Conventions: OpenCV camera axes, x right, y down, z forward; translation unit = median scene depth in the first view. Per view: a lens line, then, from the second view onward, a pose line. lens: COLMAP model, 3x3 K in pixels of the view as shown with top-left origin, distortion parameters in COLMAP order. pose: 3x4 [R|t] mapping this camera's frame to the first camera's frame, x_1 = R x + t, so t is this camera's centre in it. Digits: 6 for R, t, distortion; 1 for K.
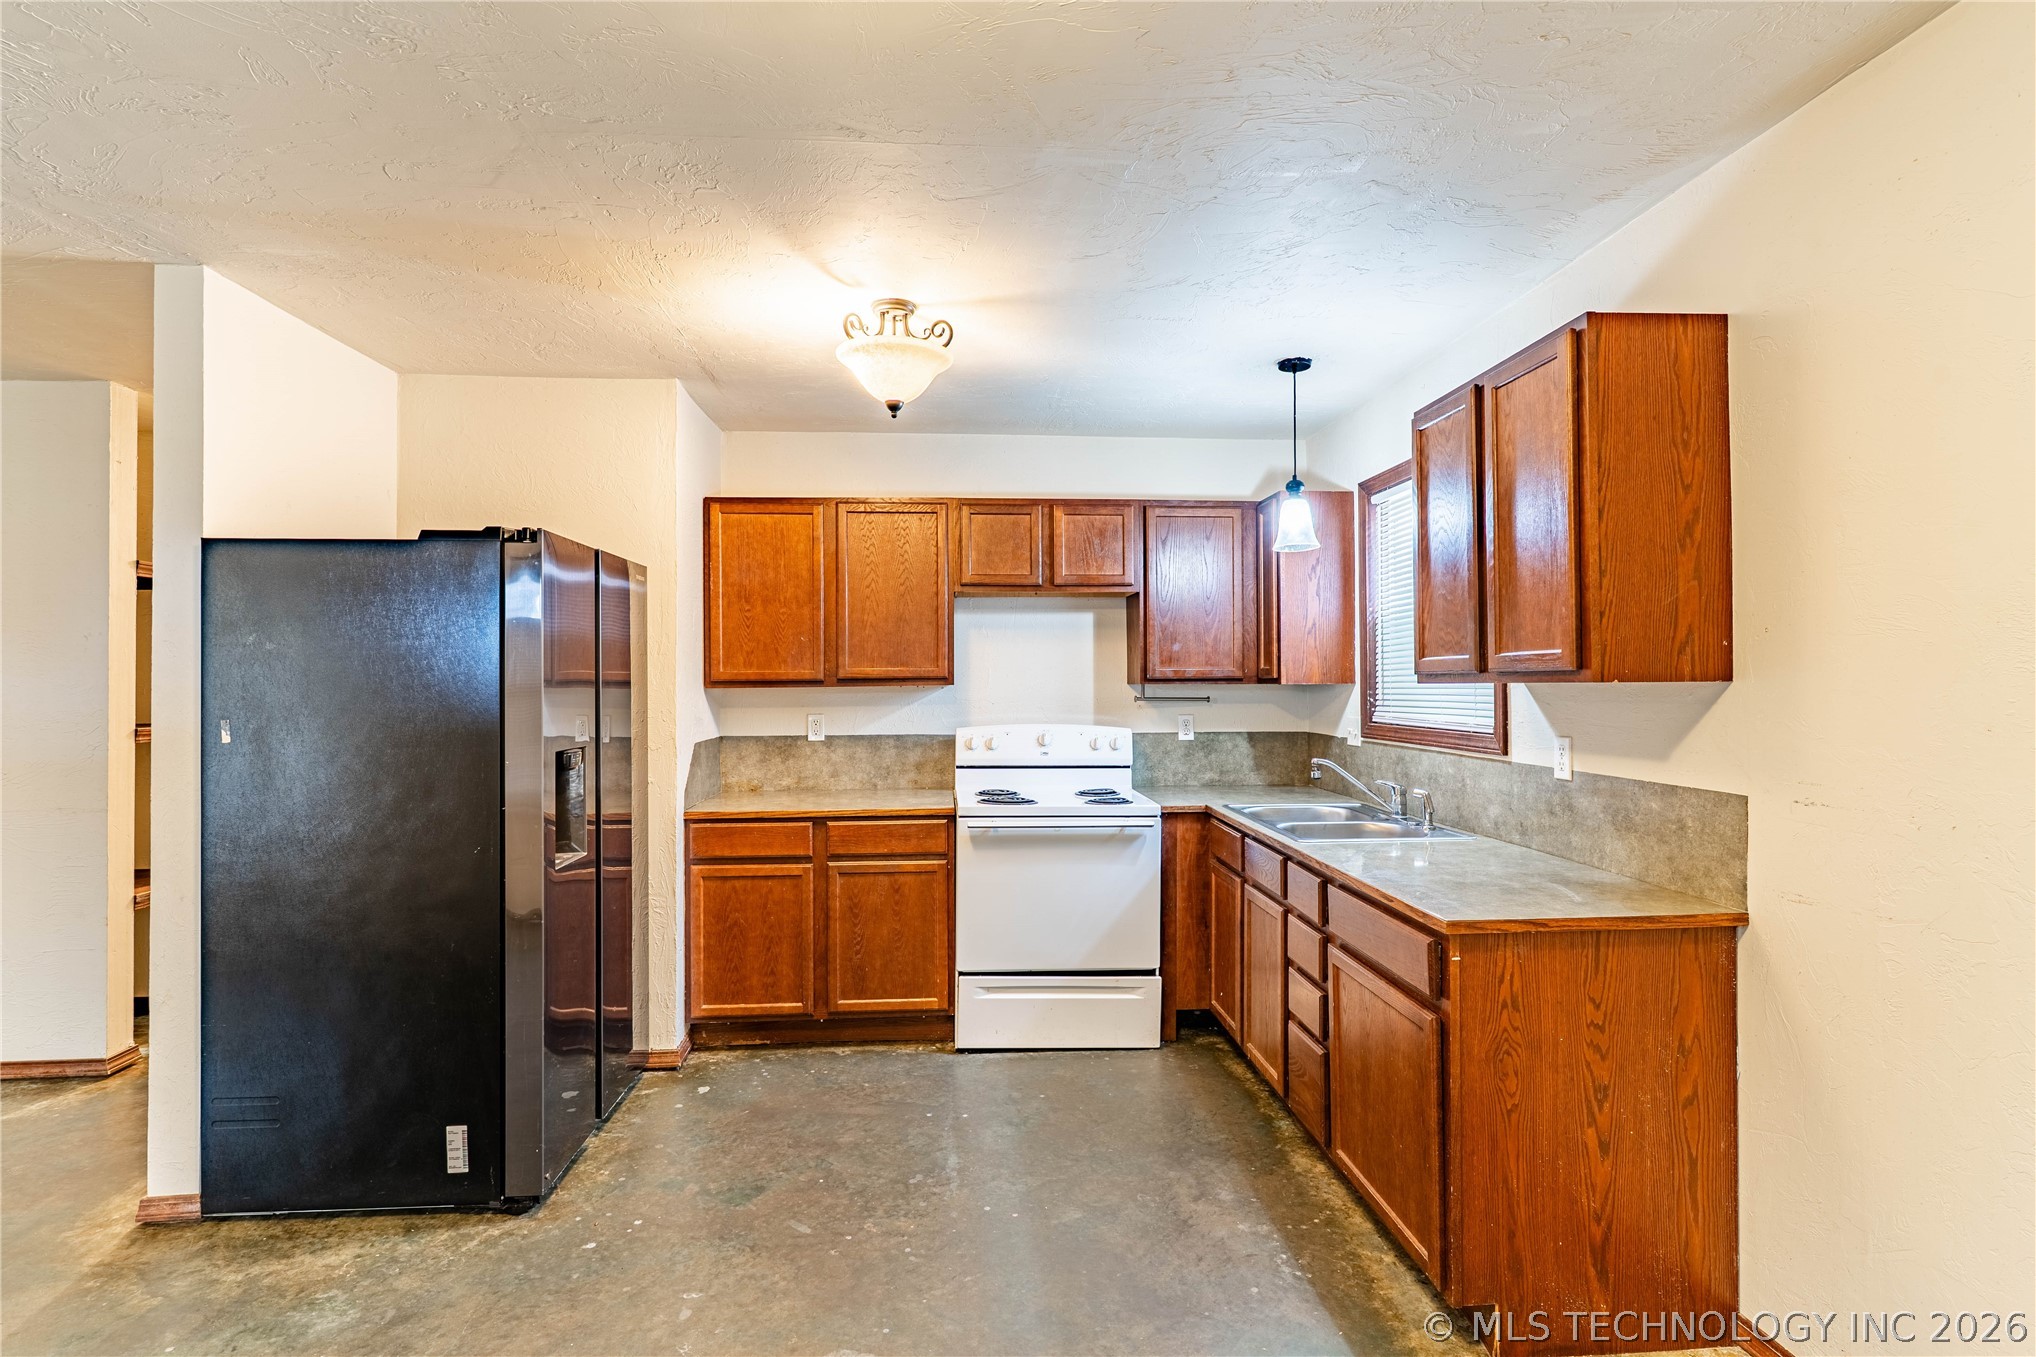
lens RADIAL K [[1000.1, 0, 1018.0], [0, 1000.1, 678.5], [0, 0, 1]] dist [-0.001780, 0.000761]
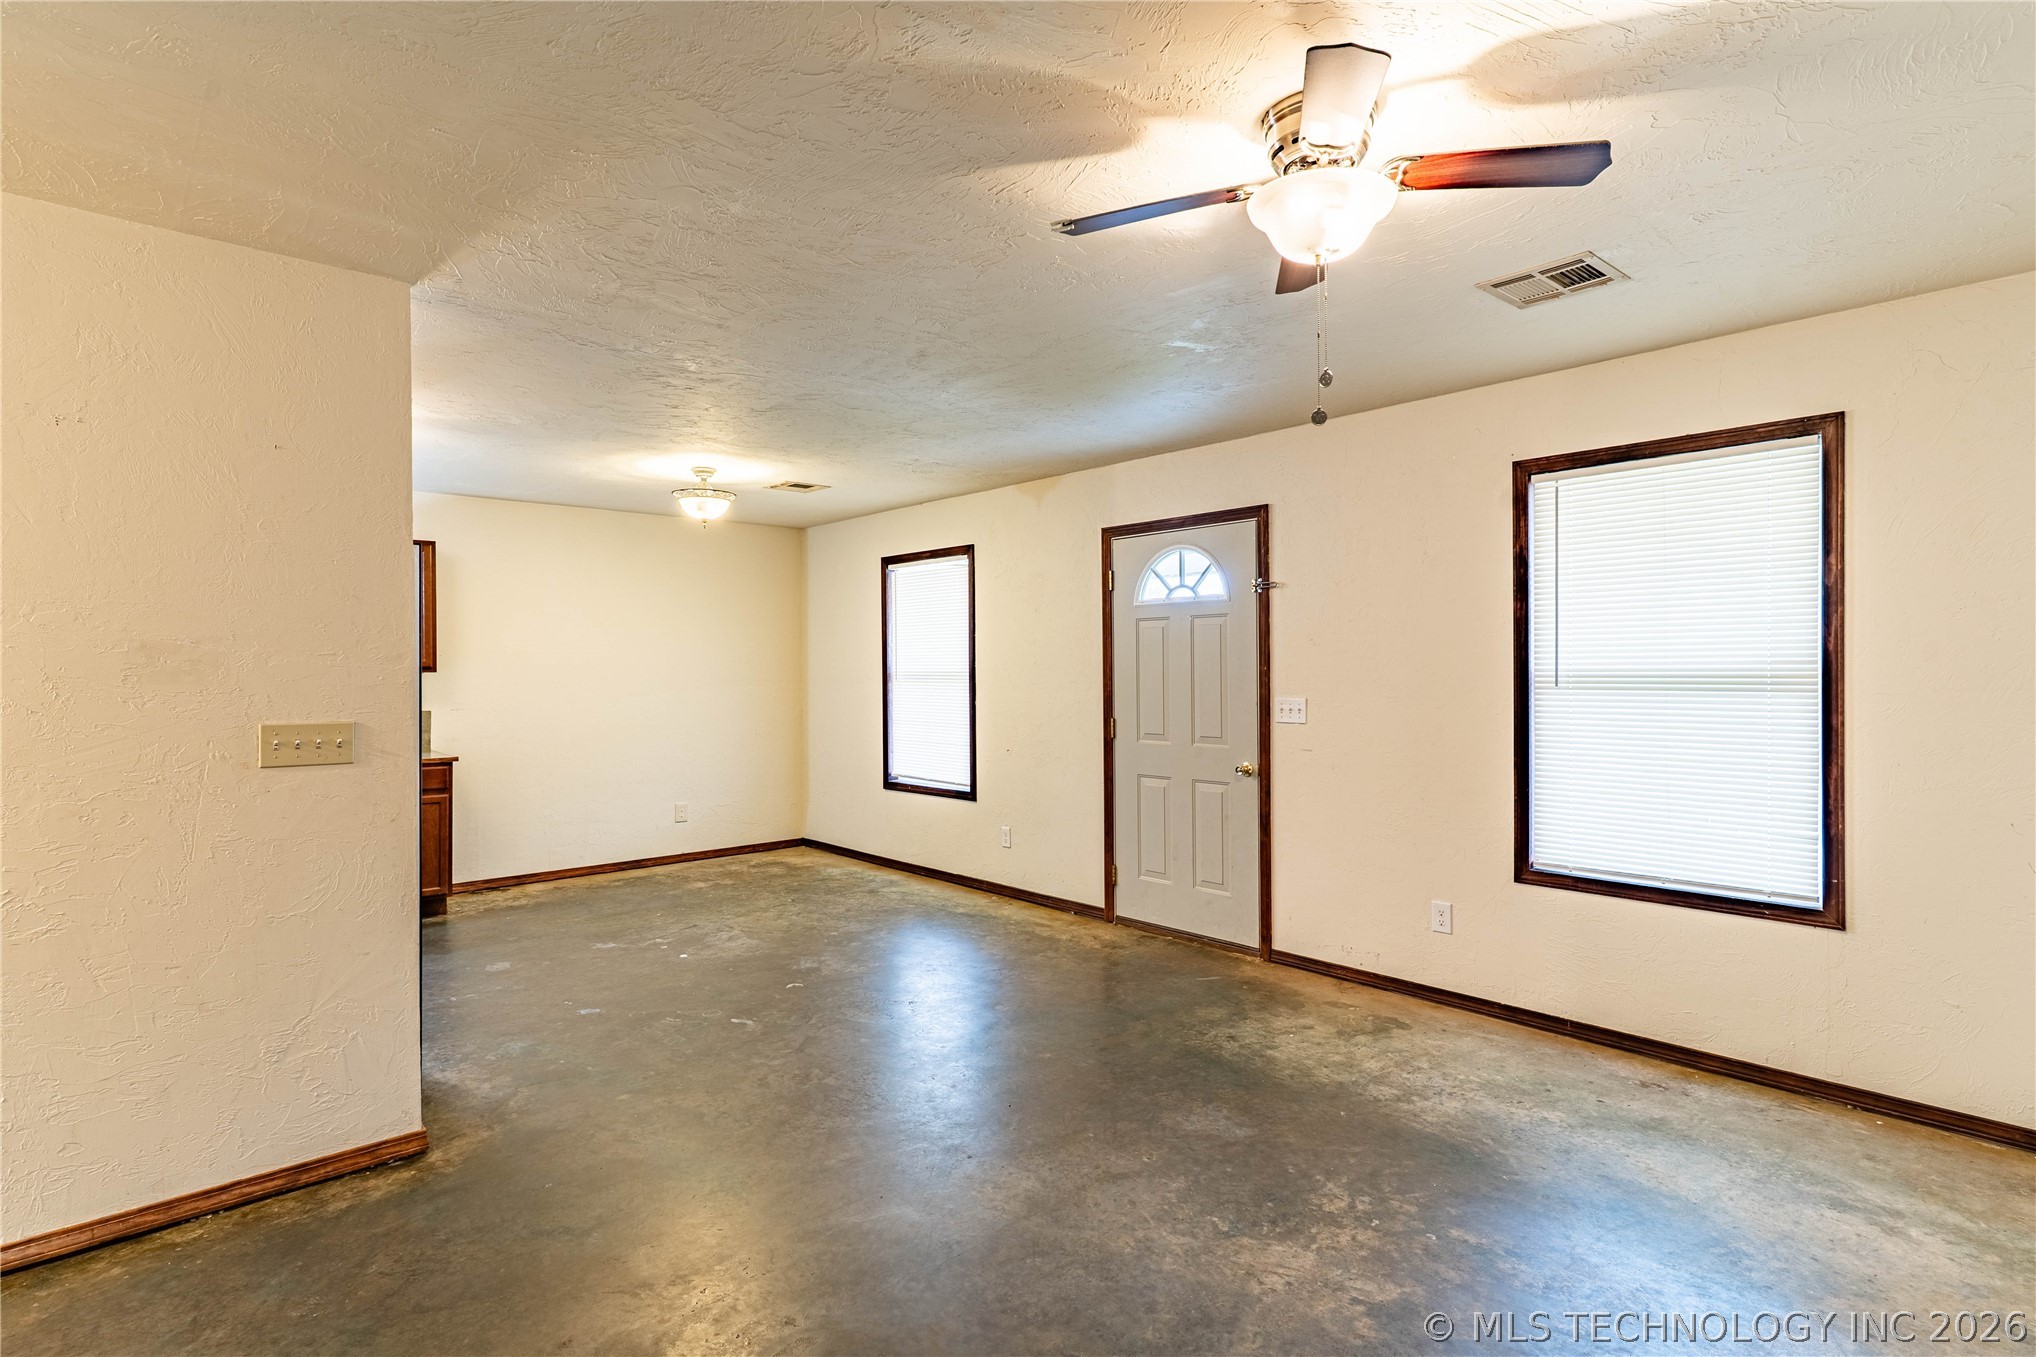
lens RADIAL K [[1000.1, 0, 1018.0], [0, 1000.1, 678.5], [0, 0, 1]] dist [-0.001780, 0.000761]
pose [[-0.613280, 0.001529, 0.789864, -2.270930], [0.003697, 0.999993, 0.000935, 0.022653], [-0.789857, 0.003494, -0.613281, 1.219028]]
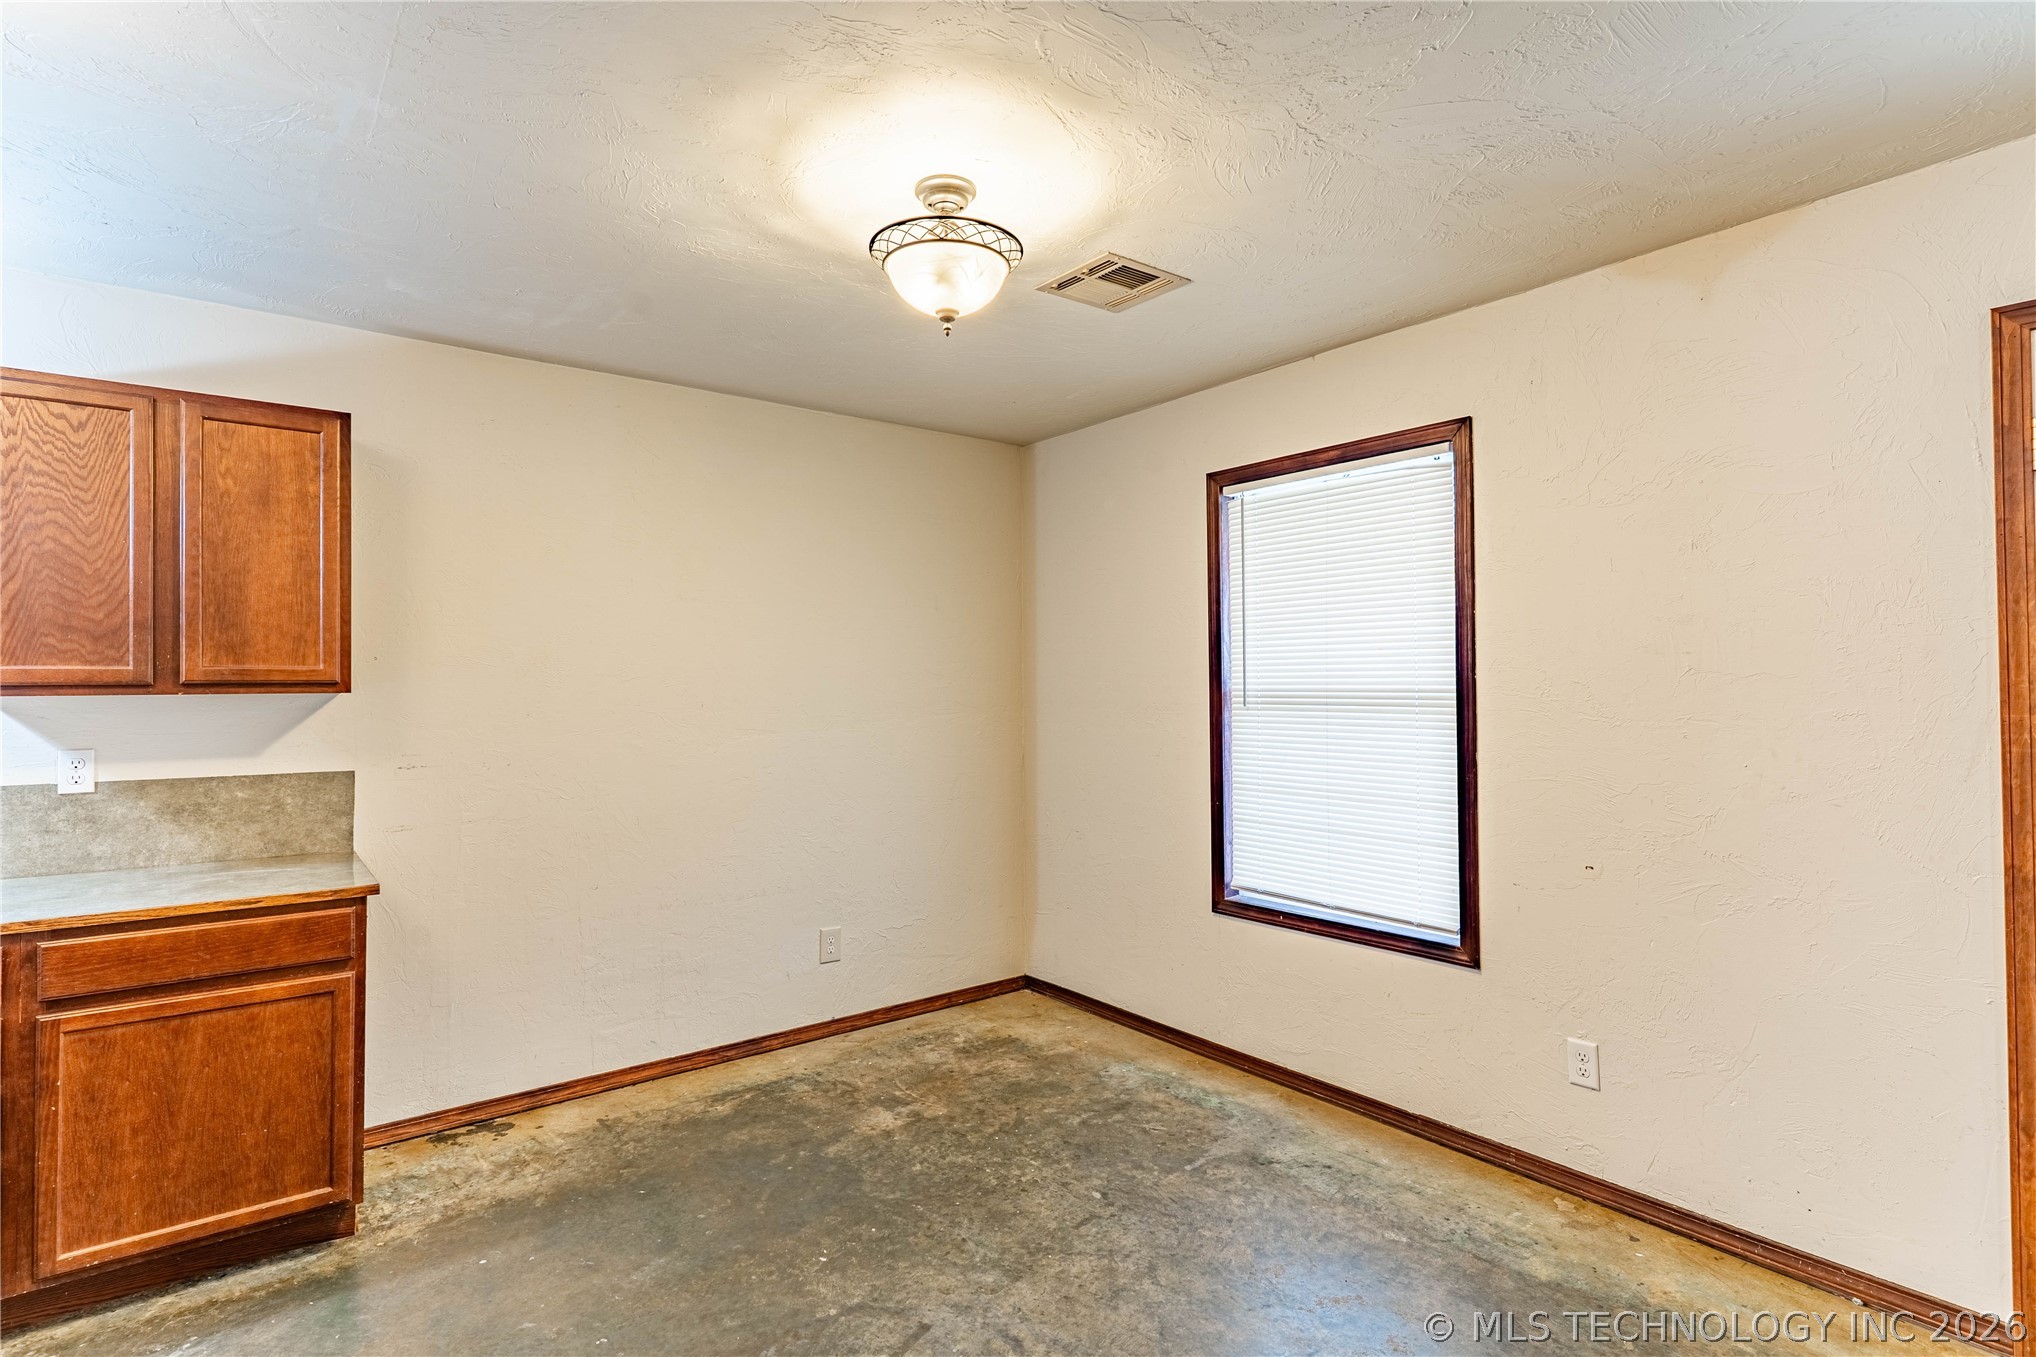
lens RADIAL K [[1000.1, 0, 1018.0], [0, 1000.1, 678.5], [0, 0, 1]] dist [-0.001780, 0.000761]
pose [[-0.554083, 0.016659, 0.832295, -0.872032], [0.006238, 0.999855, -0.015860, 0.009808], [-0.832438, -0.003596, -0.554106, 0.848642]]
